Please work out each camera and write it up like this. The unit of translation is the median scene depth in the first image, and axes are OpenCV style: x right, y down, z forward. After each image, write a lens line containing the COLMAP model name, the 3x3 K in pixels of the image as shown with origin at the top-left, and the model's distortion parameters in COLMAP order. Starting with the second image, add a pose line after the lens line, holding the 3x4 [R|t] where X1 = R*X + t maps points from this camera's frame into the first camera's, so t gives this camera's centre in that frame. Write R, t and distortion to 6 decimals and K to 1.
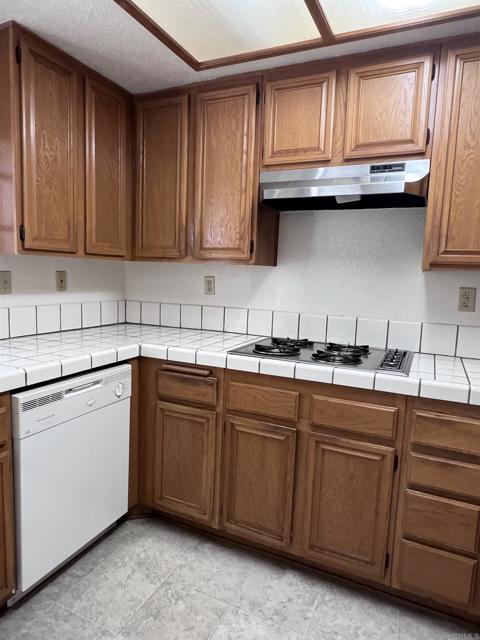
lens RADIAL K [[415.9, 0, 235.0], [0, 415.9, 319.7], [0, 0, 1]] dist [-0.000442, 0.004915]
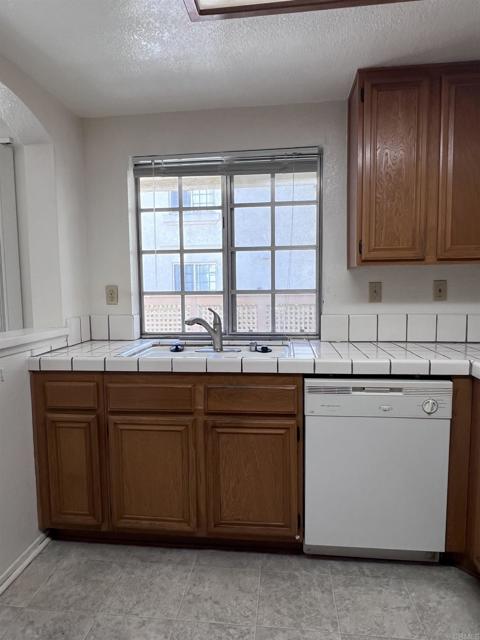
lens RADIAL K [[415.9, 0, 236.2], [0, 415.9, 322.2], [0, 0, 1]] dist [-0.000442, 0.004915]
pose [[0.325156, 0.039272, -0.944845, 0.458497], [-0.084726, 0.996329, 0.012255, 0.012758], [0.941857, 0.076068, 0.327290, 0.312719]]
